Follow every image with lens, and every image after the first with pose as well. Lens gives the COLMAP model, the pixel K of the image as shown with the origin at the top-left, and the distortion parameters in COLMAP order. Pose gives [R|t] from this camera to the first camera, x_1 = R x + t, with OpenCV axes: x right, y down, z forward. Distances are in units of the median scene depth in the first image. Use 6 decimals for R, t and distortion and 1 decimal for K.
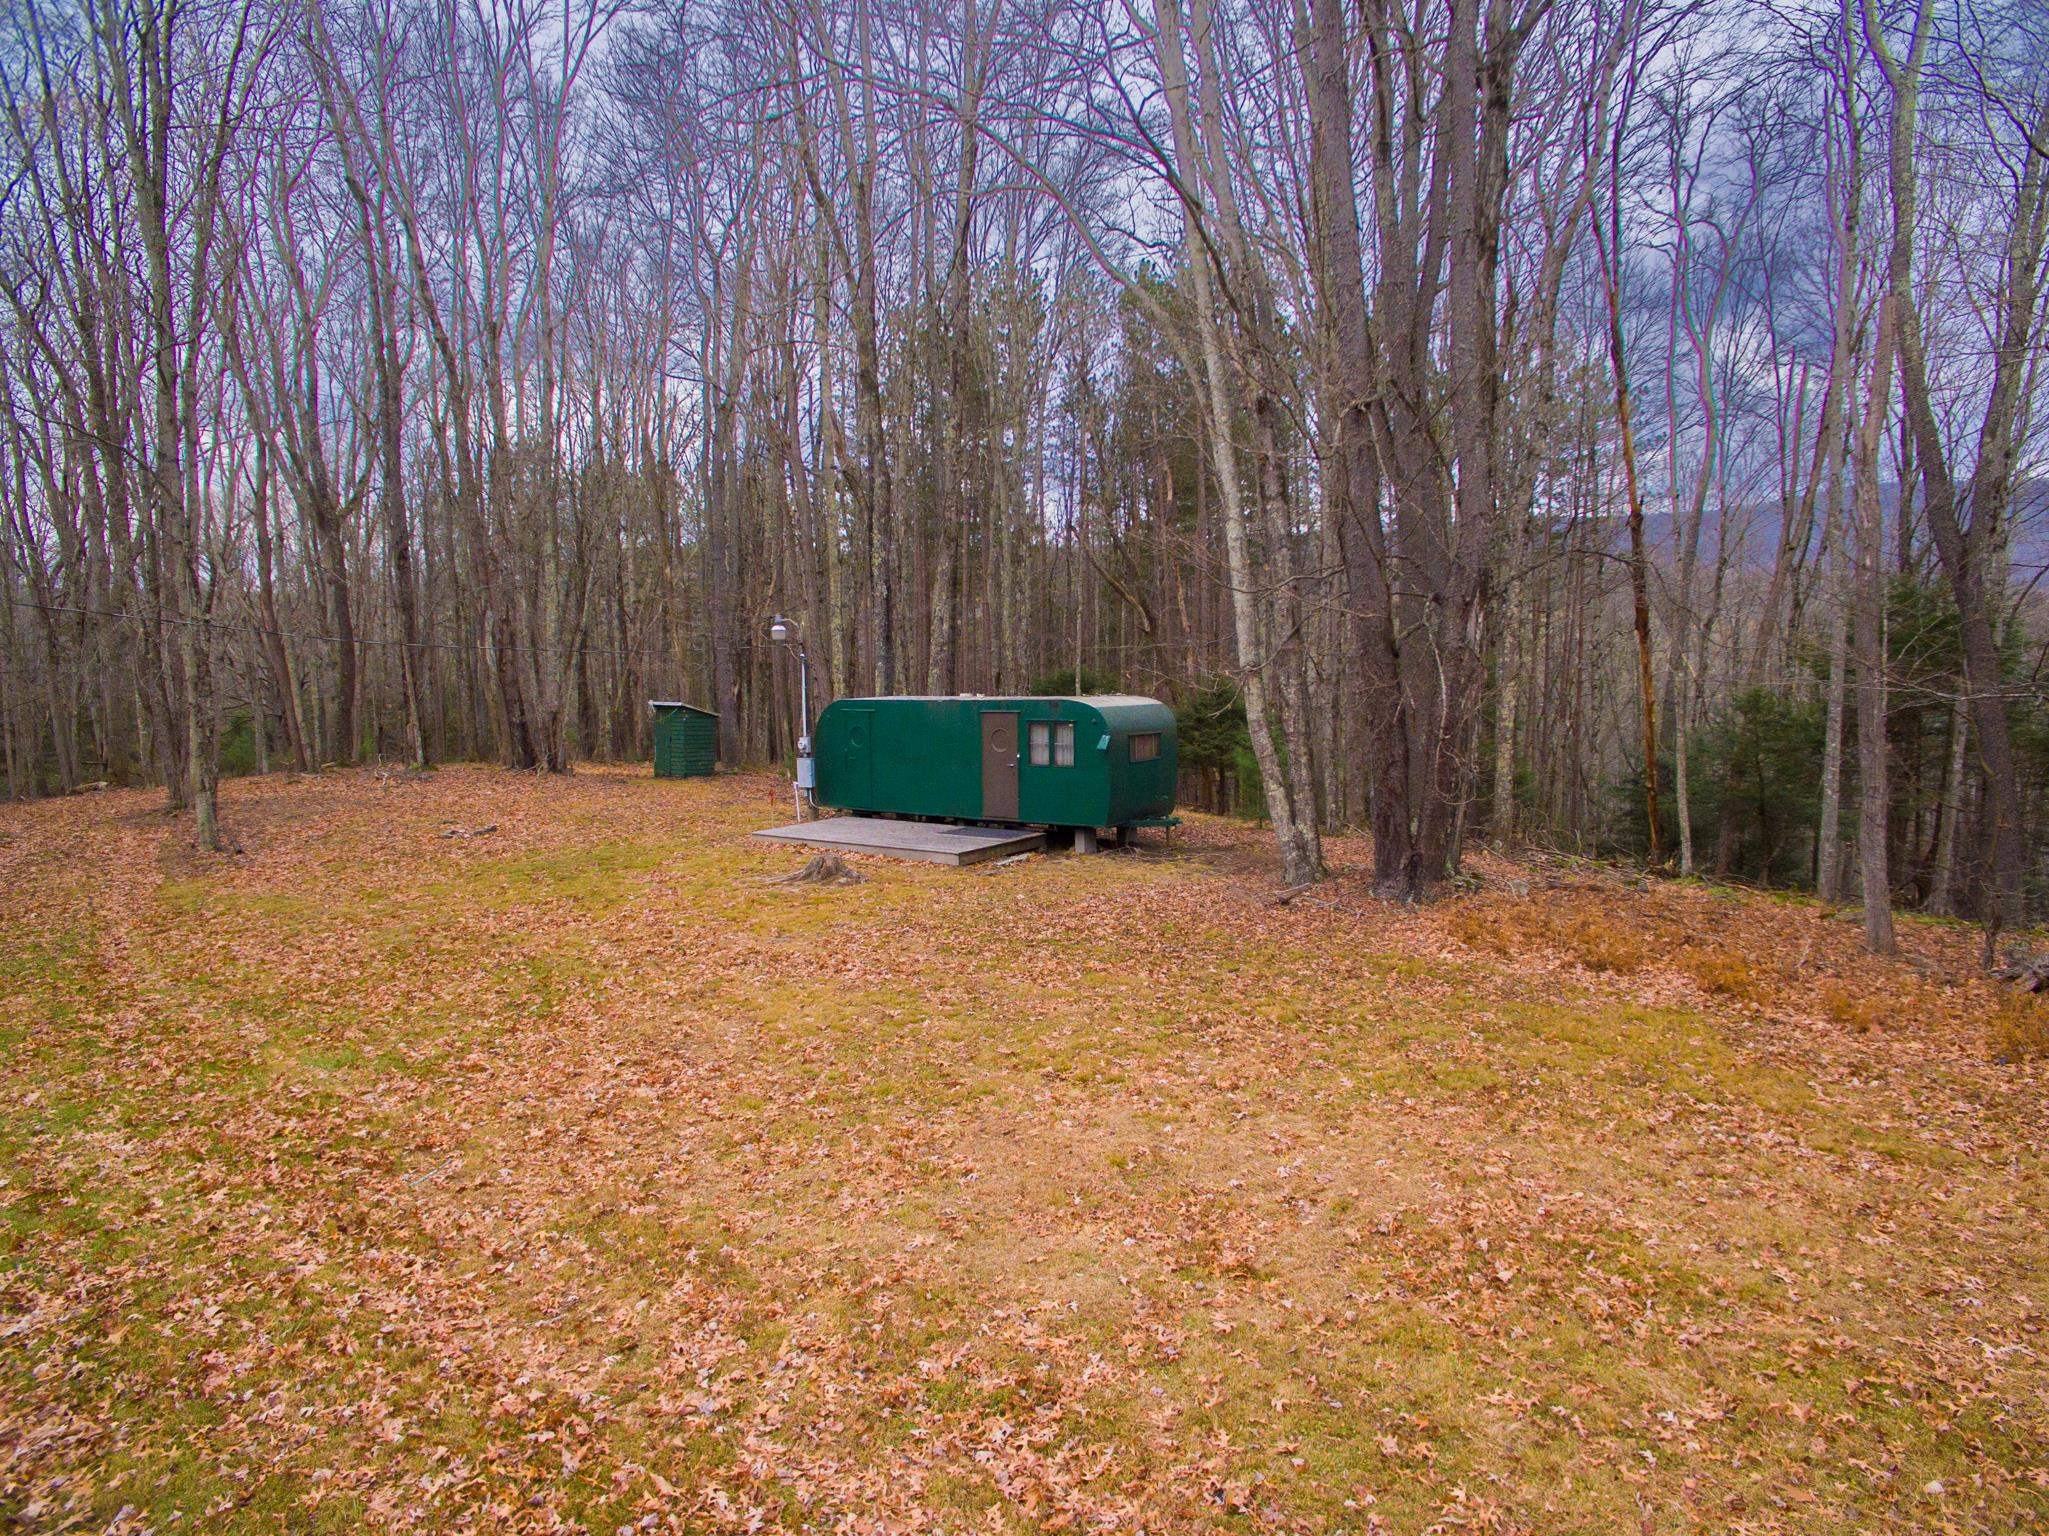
lens RADIAL K [[1162.3, 0, 1024.5], [0, 1162.3, 768.0], [0, 0, 1]] dist [-0.123623, 0.060528]
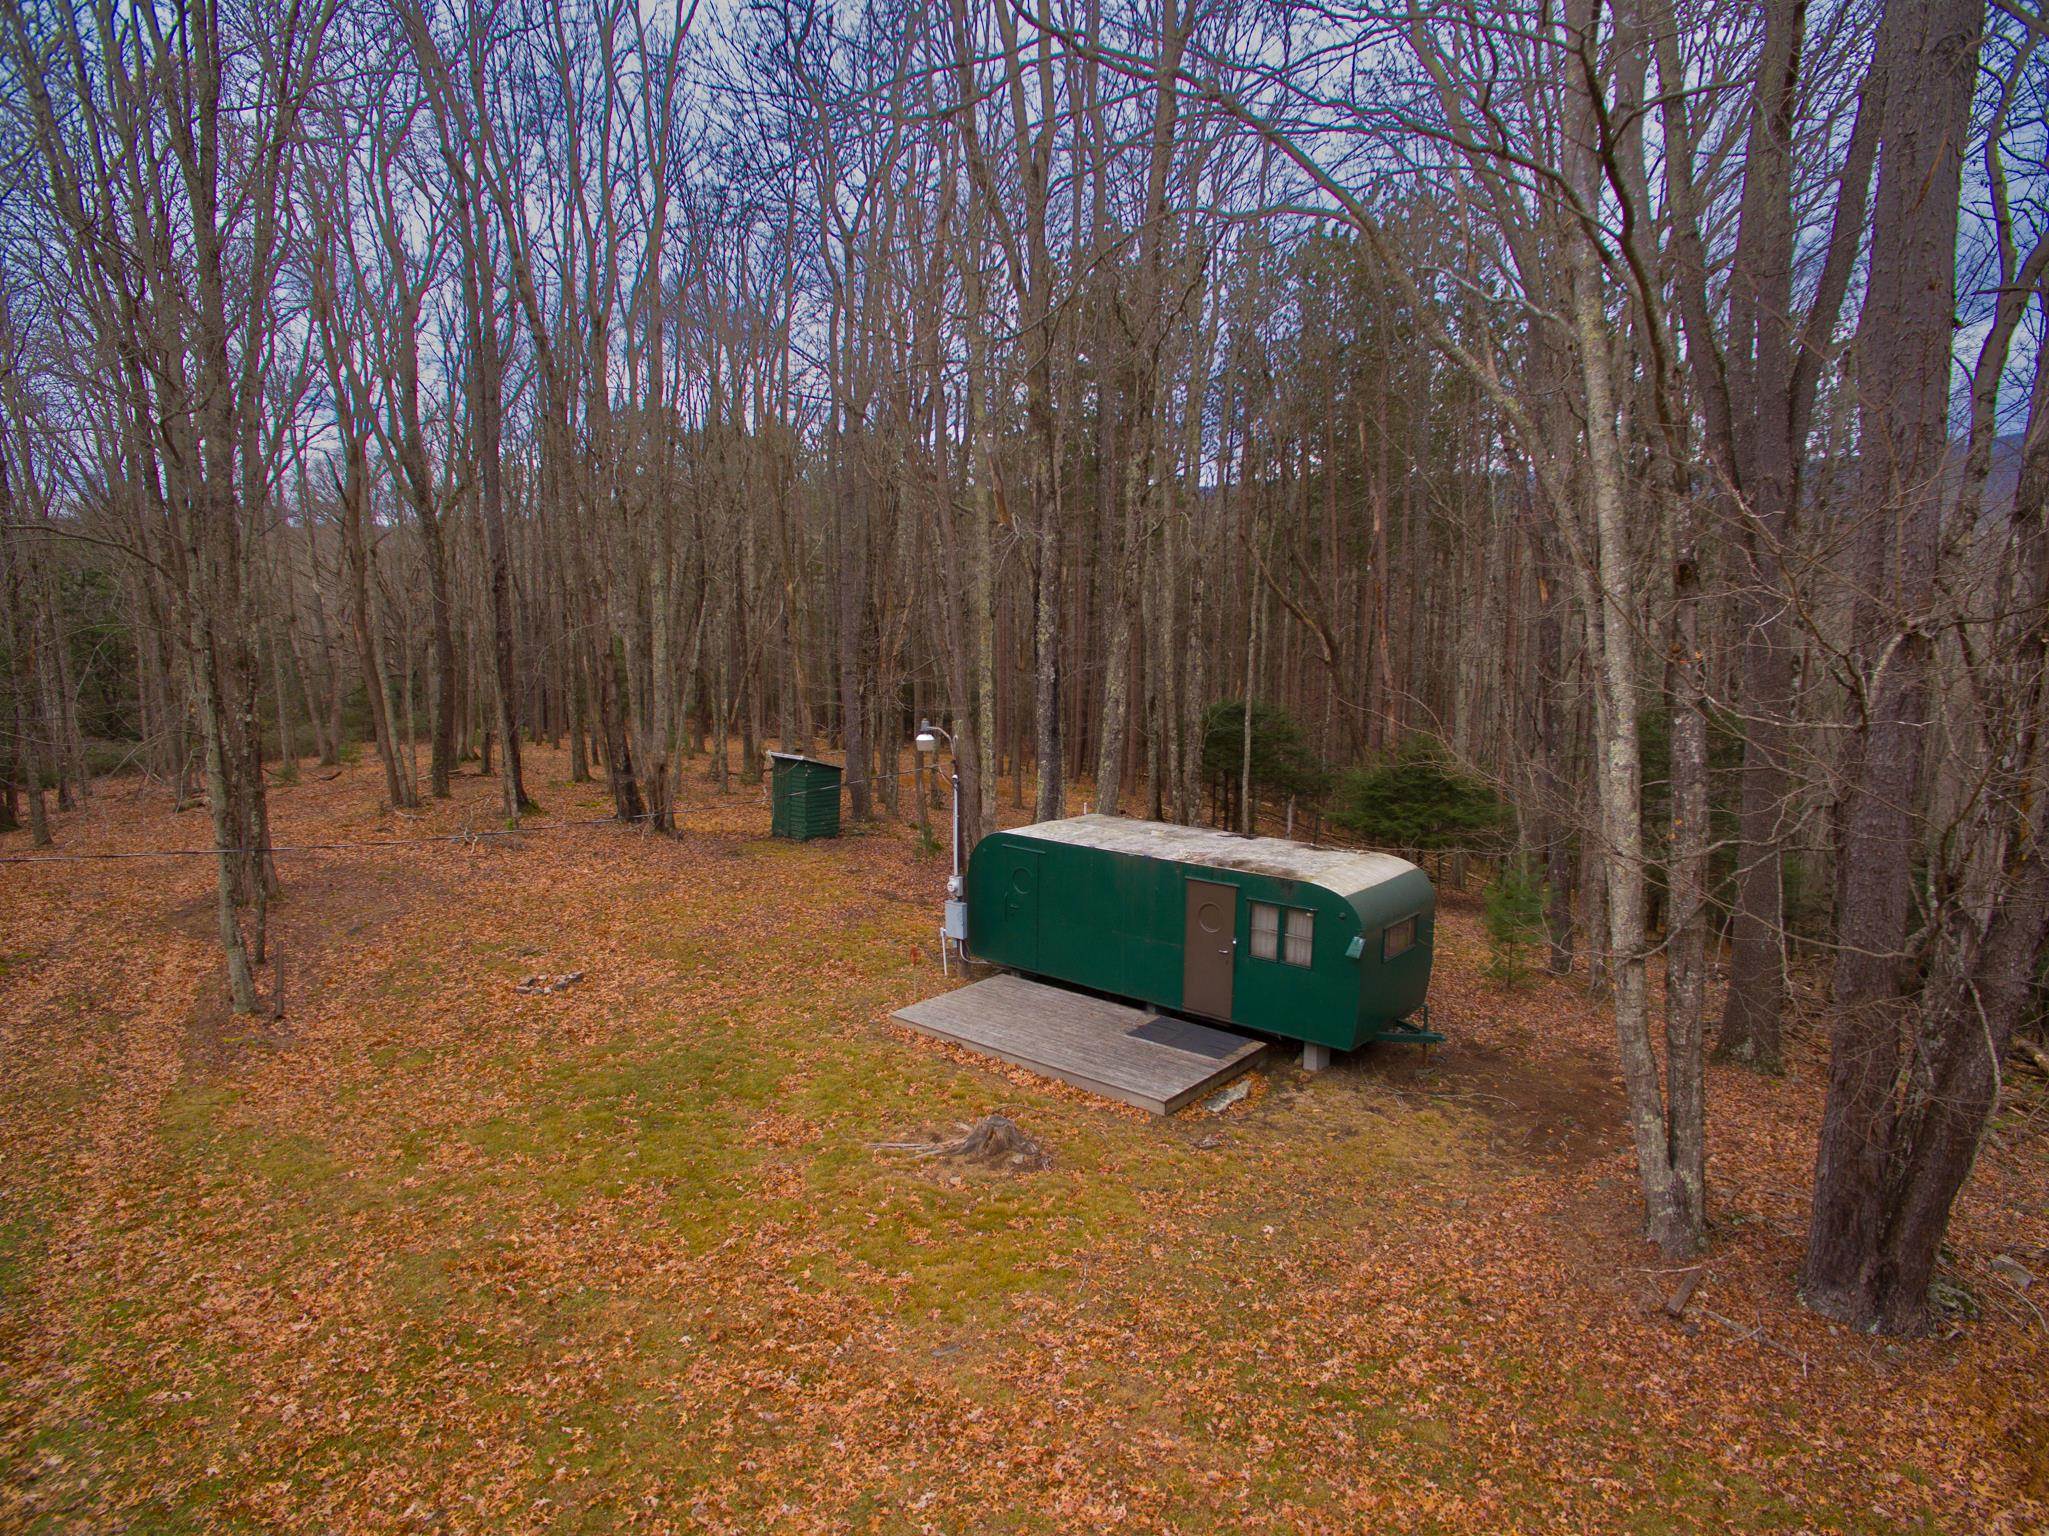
lens RADIAL K [[1162.3, 0, 1024.5], [0, 1162.3, 768.0], [0, 0, 1]] dist [-0.123623, 0.060528]
pose [[0.994748, 0.031134, -0.097506, -0.064857], [-0.026203, 0.998332, 0.051448, -0.143250], [0.098945, -0.048623, 0.993904, 0.201983]]
